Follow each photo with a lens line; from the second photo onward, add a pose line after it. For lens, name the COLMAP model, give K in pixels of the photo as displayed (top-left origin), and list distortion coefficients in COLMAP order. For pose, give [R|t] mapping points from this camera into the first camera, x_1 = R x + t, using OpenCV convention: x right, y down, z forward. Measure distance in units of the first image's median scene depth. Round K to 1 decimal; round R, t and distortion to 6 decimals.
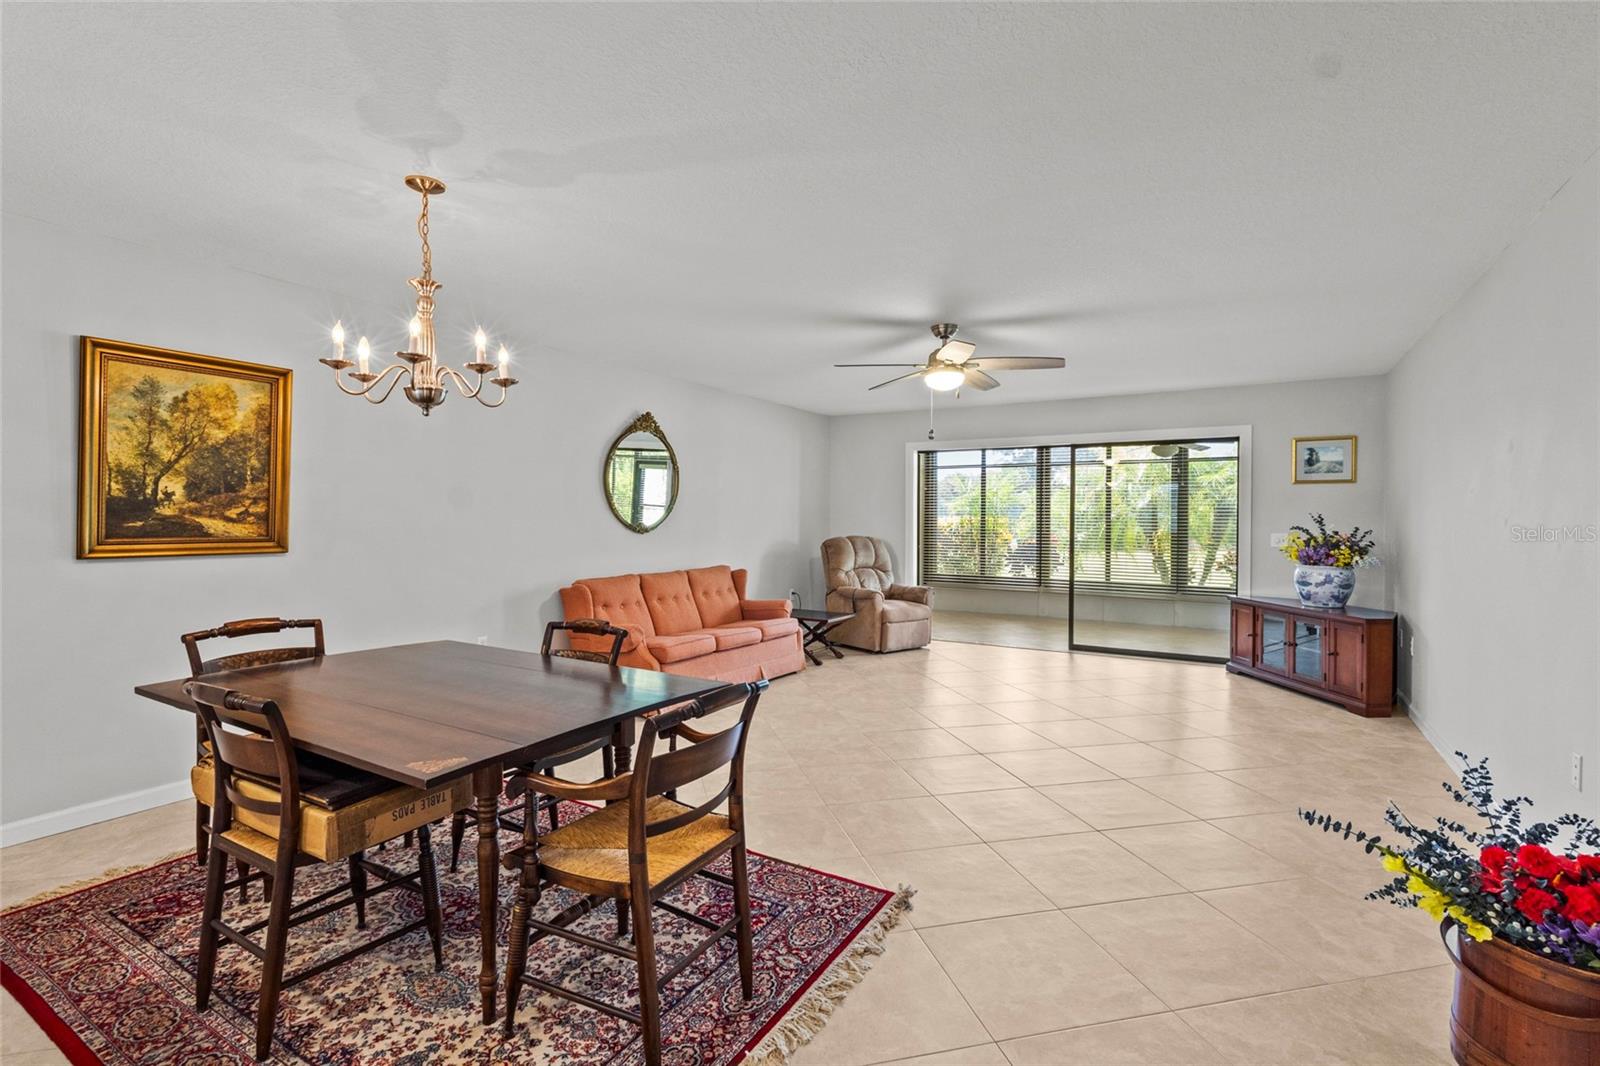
lens RADIAL K [[741.1, 0, 796.4], [0, 741.1, 522.0], [0, 0, 1]] dist [0.001356, 0.002155]
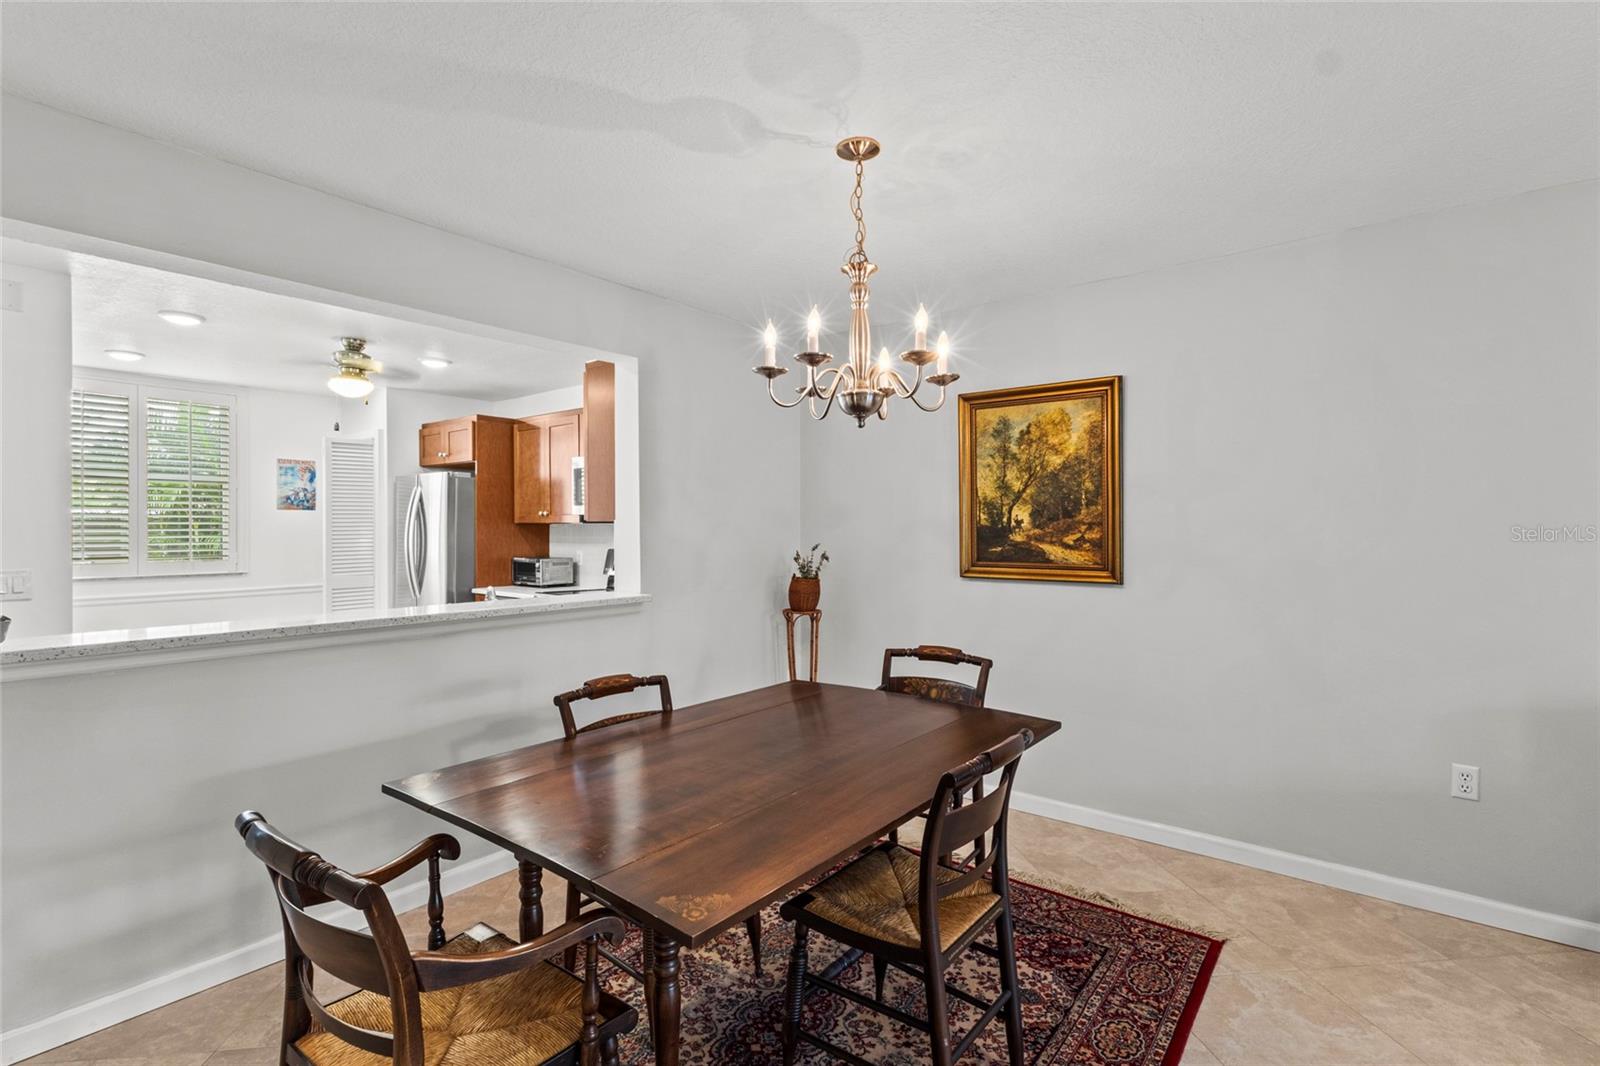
lens RADIAL K [[741.1, 0, 795.2], [0, 741.1, 529.6], [0, 0, 1]] dist [0.001356, 0.002155]
pose [[-0.121773, -0.005669, -0.992542, 0.154102], [-0.005545, 0.999972, -0.005031, -0.011410], [0.992543, 0.004891, -0.121801, 0.482694]]
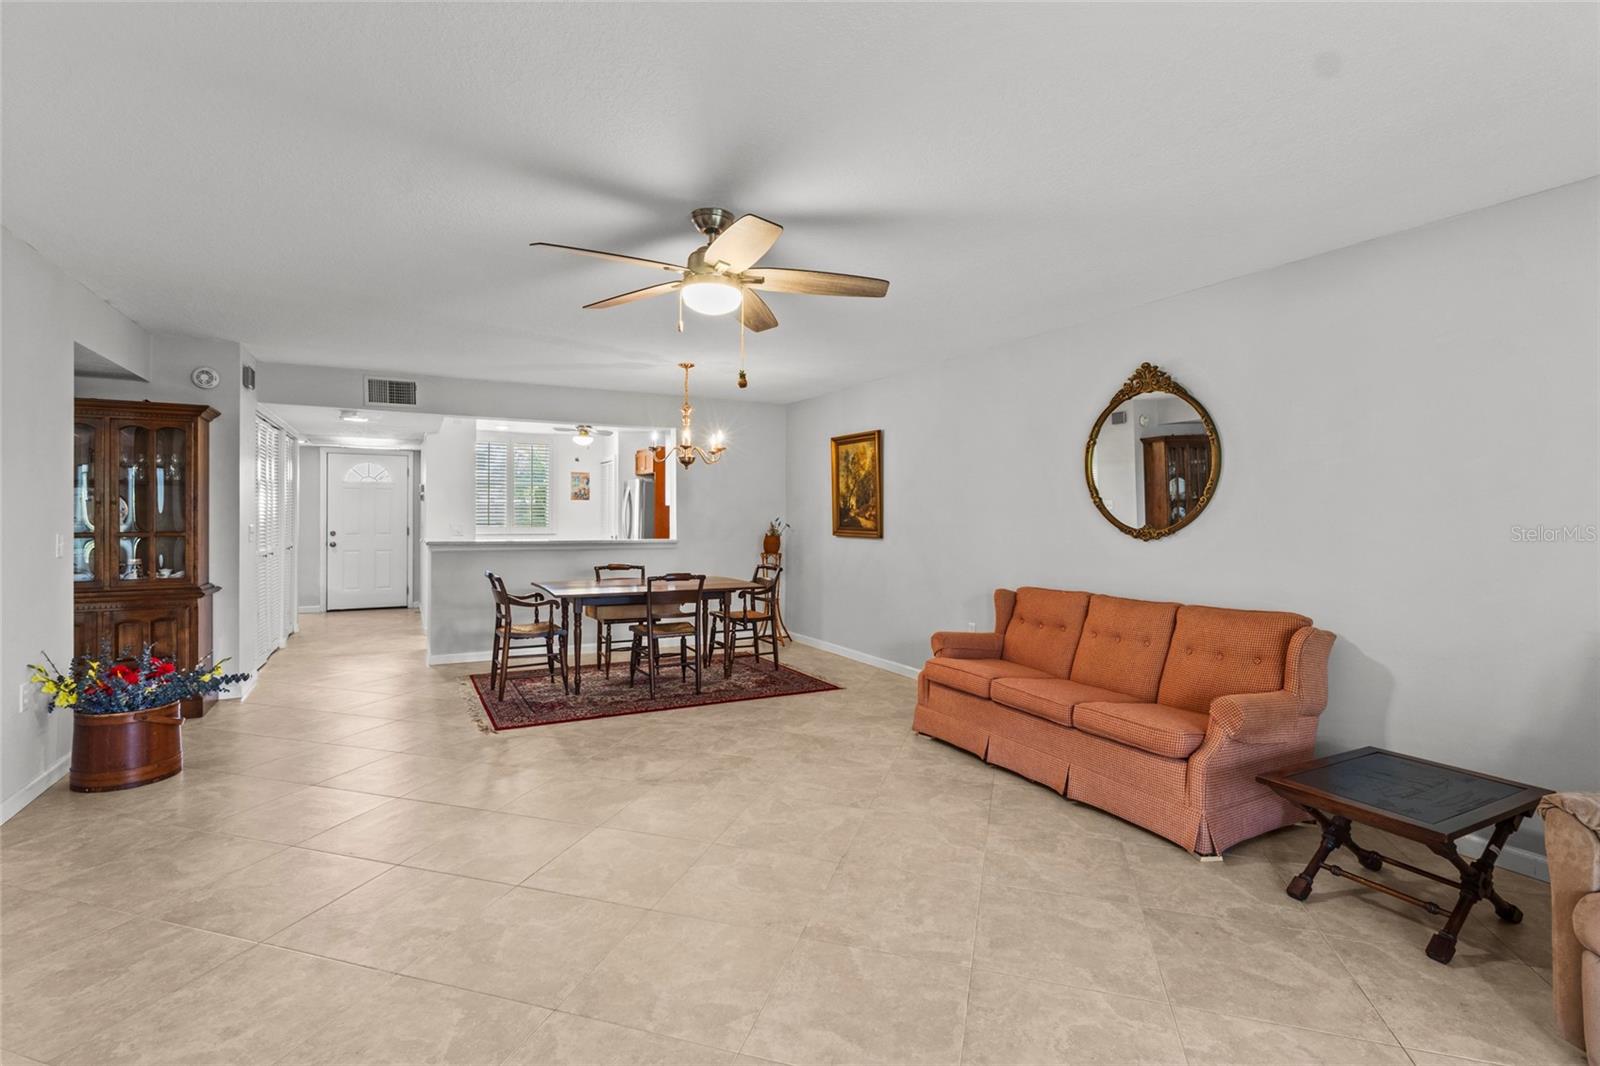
lens RADIAL K [[741.1, 0, 797.3], [0, 741.1, 518.2], [0, 0, 1]] dist [0.001356, 0.002155]
pose [[-0.505396, -0.006974, -0.862860, 0.579363], [-0.014119, 0.999900, 0.000189, -0.001044], [0.862772, 0.012278, -0.505444, 1.127695]]
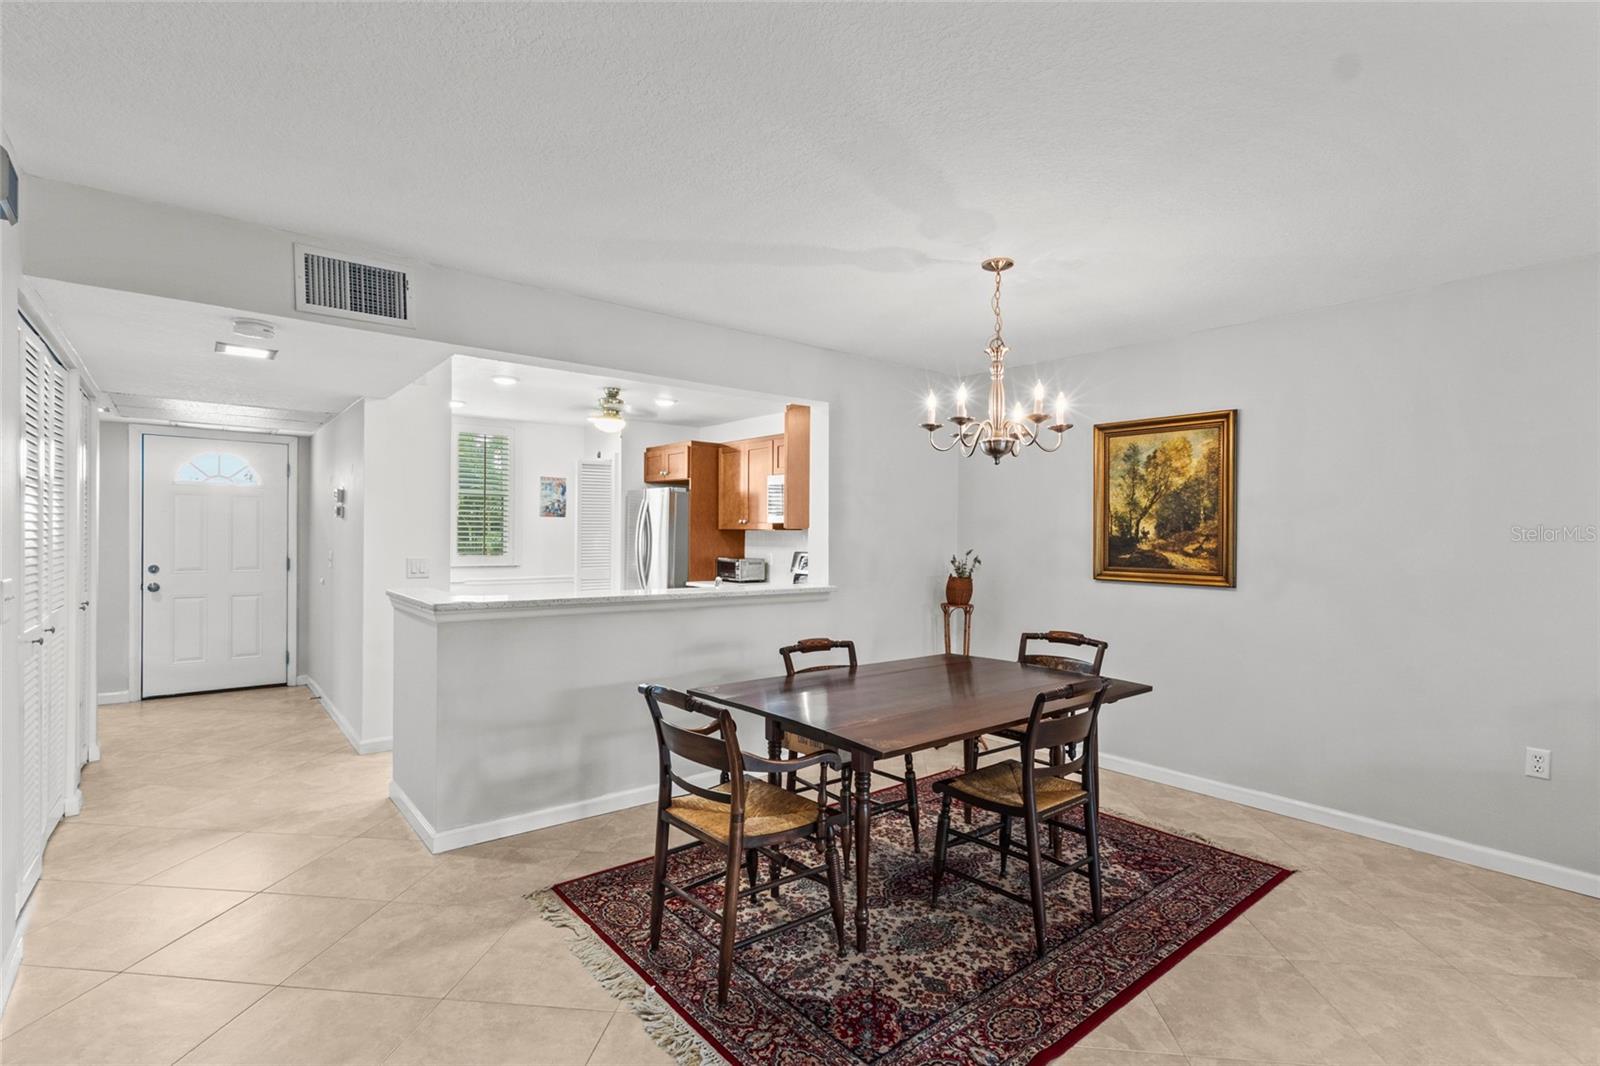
lens RADIAL K [[741.1, 0, 801.2], [0, 741.1, 541.3], [0, 0, 1]] dist [0.001356, 0.002155]
pose [[-0.325797, -0.002466, -0.945436, 0.321416], [-0.019057, 0.999811, 0.003959, -0.010499], [0.945248, 0.019307, -0.325782, 0.511386]]
